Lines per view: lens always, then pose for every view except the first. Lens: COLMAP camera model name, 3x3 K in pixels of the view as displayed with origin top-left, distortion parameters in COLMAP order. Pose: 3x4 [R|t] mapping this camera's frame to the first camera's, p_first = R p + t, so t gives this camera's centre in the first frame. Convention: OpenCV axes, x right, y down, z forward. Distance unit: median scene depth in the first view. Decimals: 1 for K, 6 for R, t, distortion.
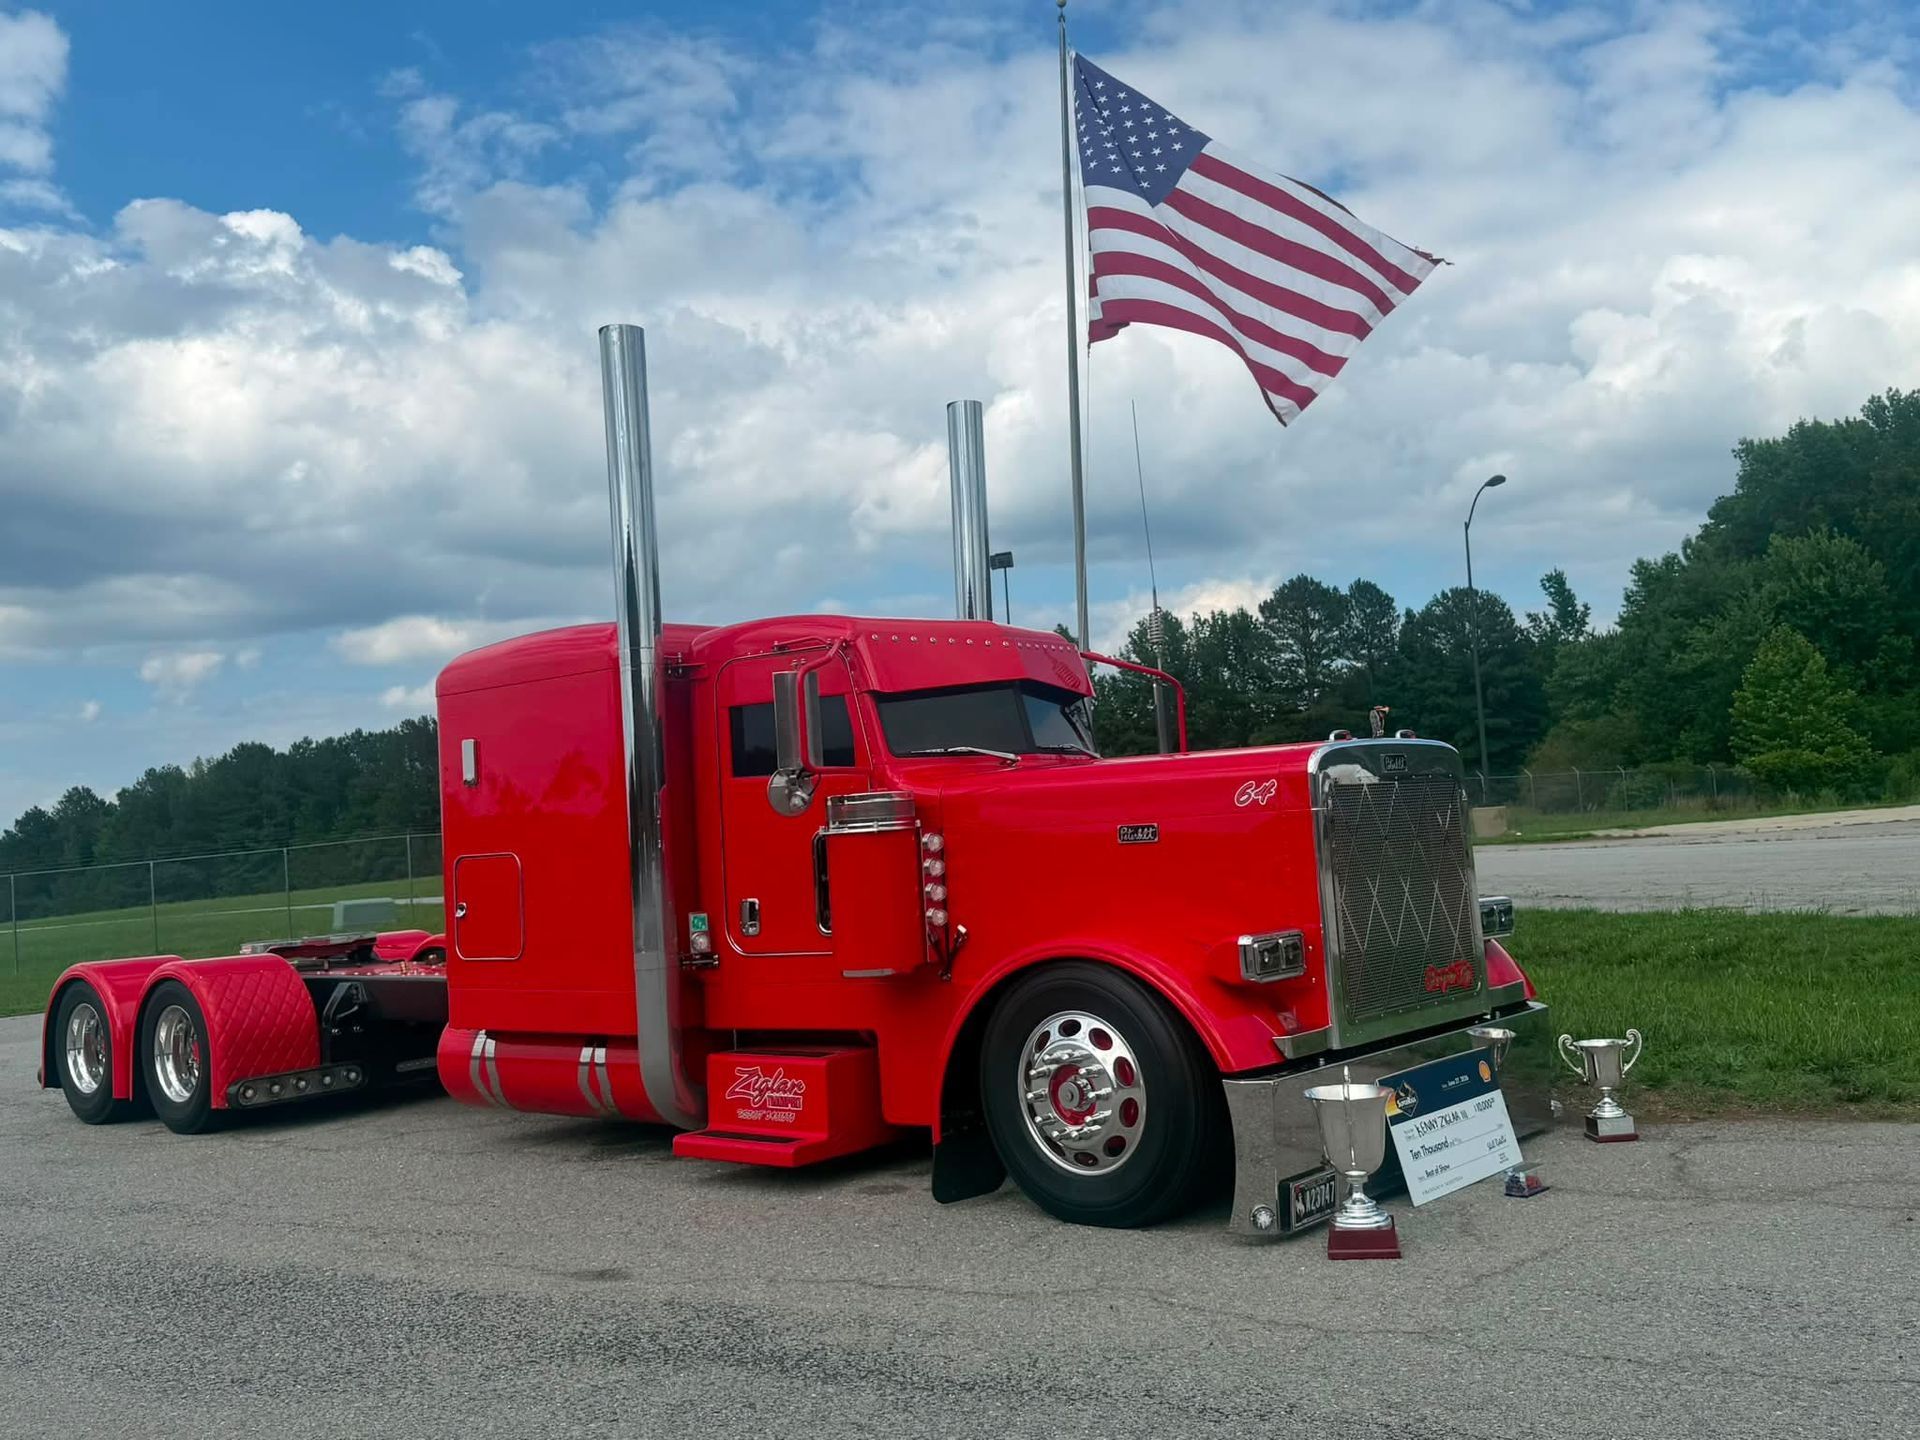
lens RADIAL K [[1827.1, 0, 978.2], [0, 1827.1, 715.7], [0, 0, 1]] dist [0.056609, 0.000000]
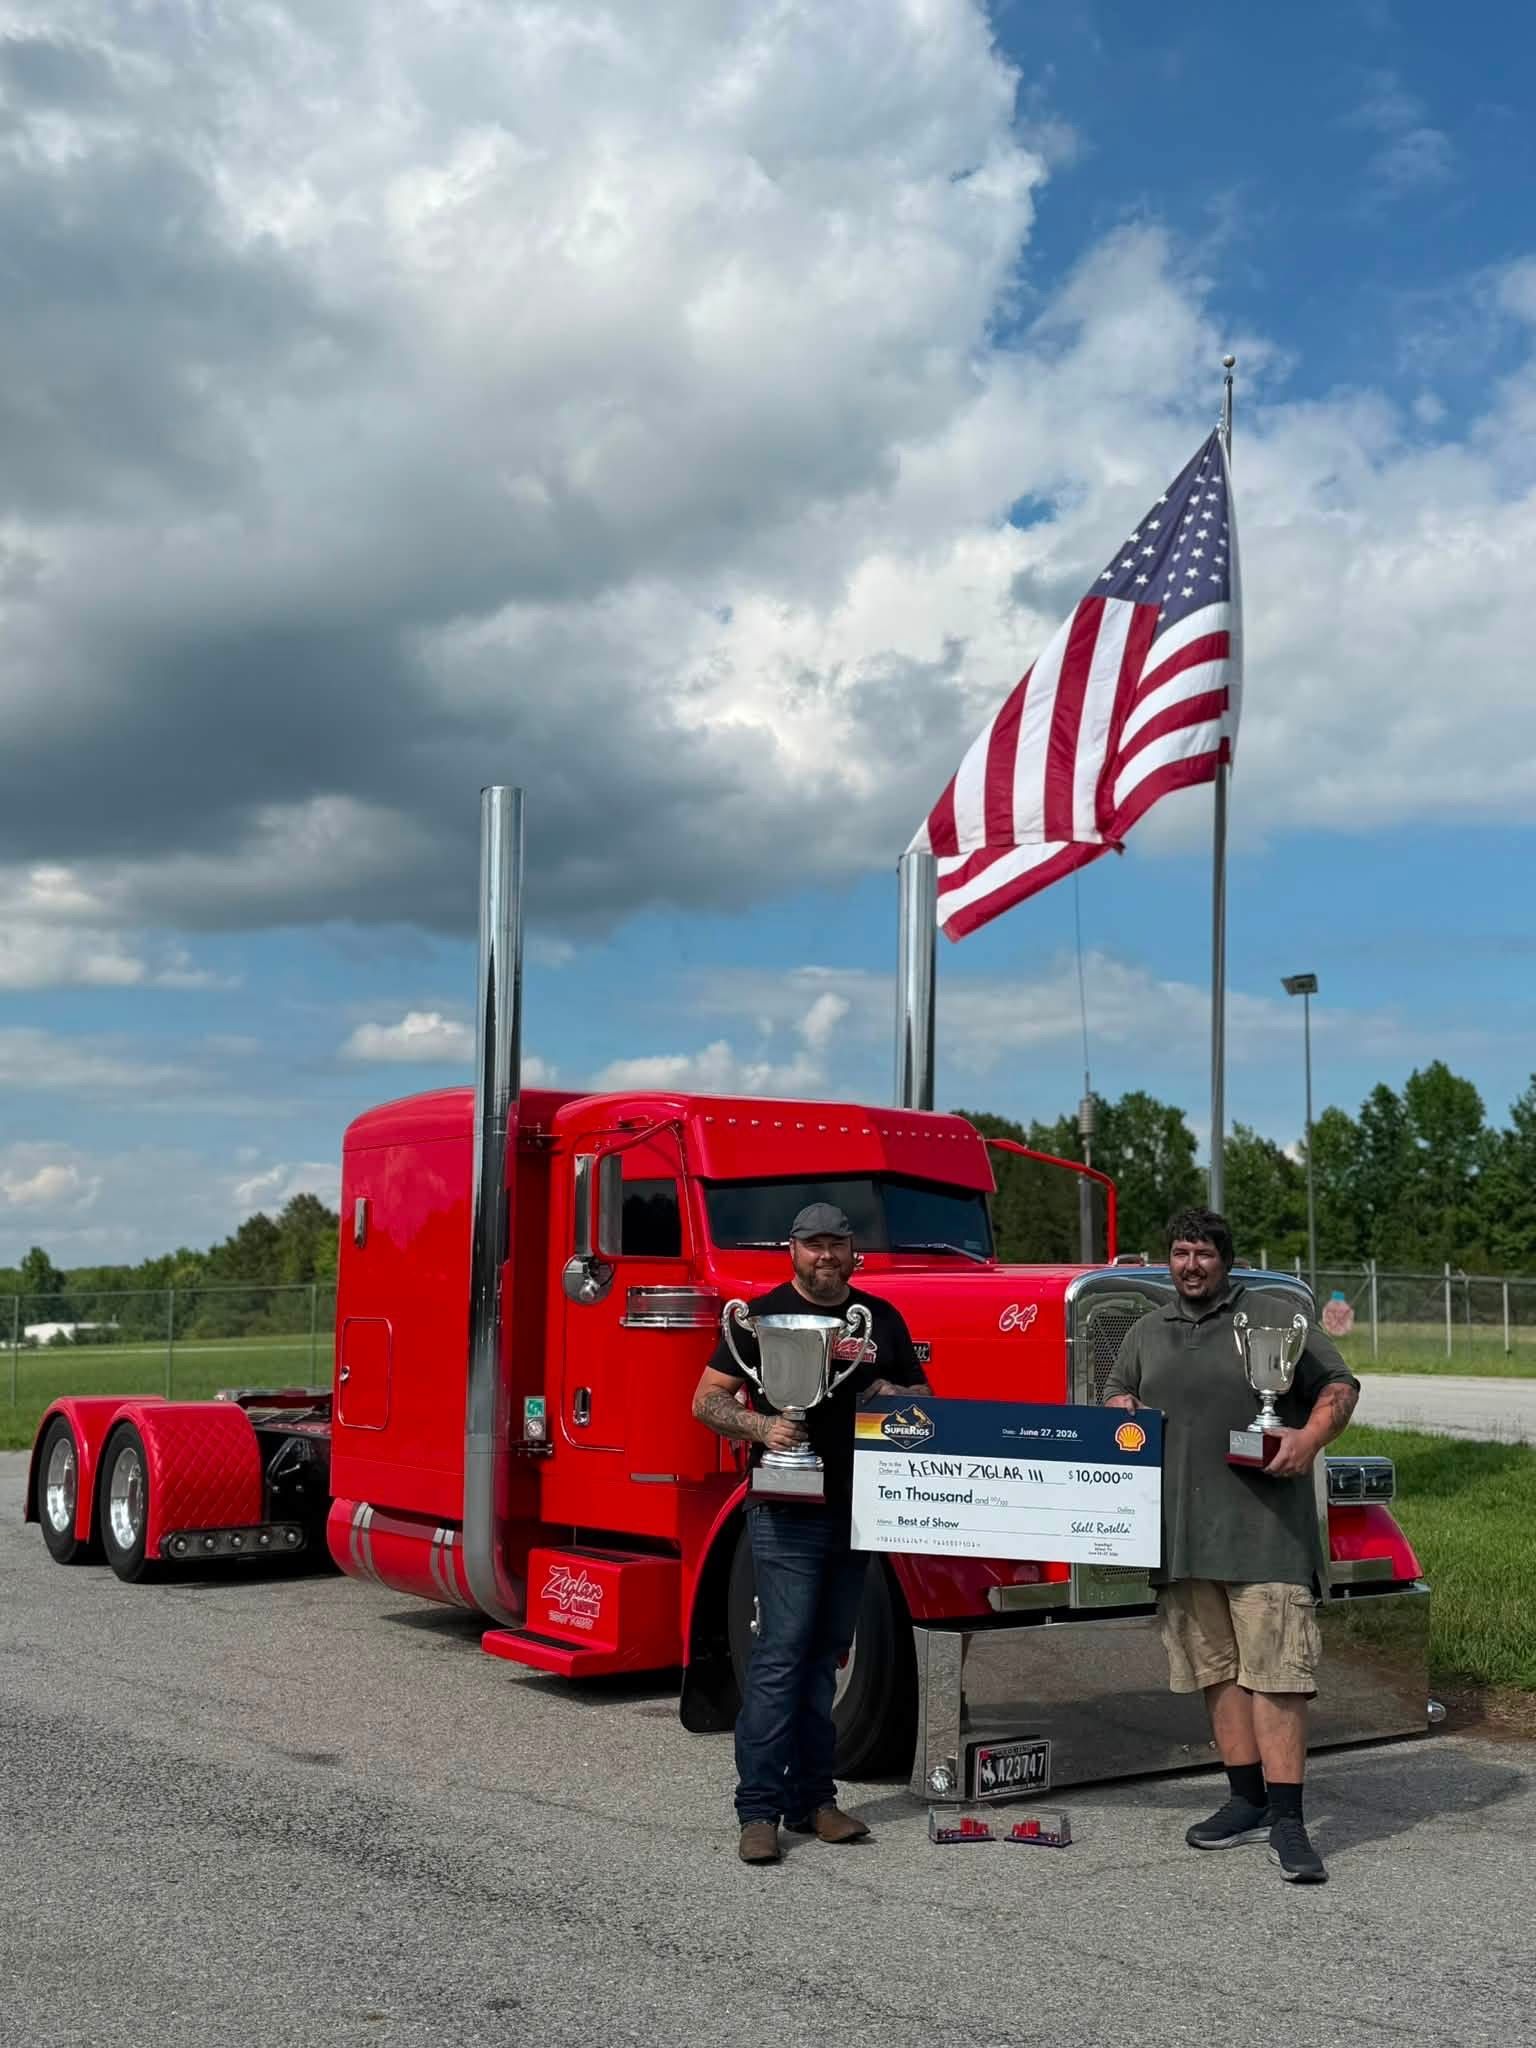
lens RADIAL K [[2237.6, 0, 759.1], [0, 2237.6, 1027.5], [0, 0, 1]] dist [0.075814, 0.000000]
pose [[0.964584, 0.039598, -0.260787, 0.261033], [-0.054030, 0.997366, -0.048402, -0.034964], [0.258183, 0.060778, 0.964182, -0.111510]]
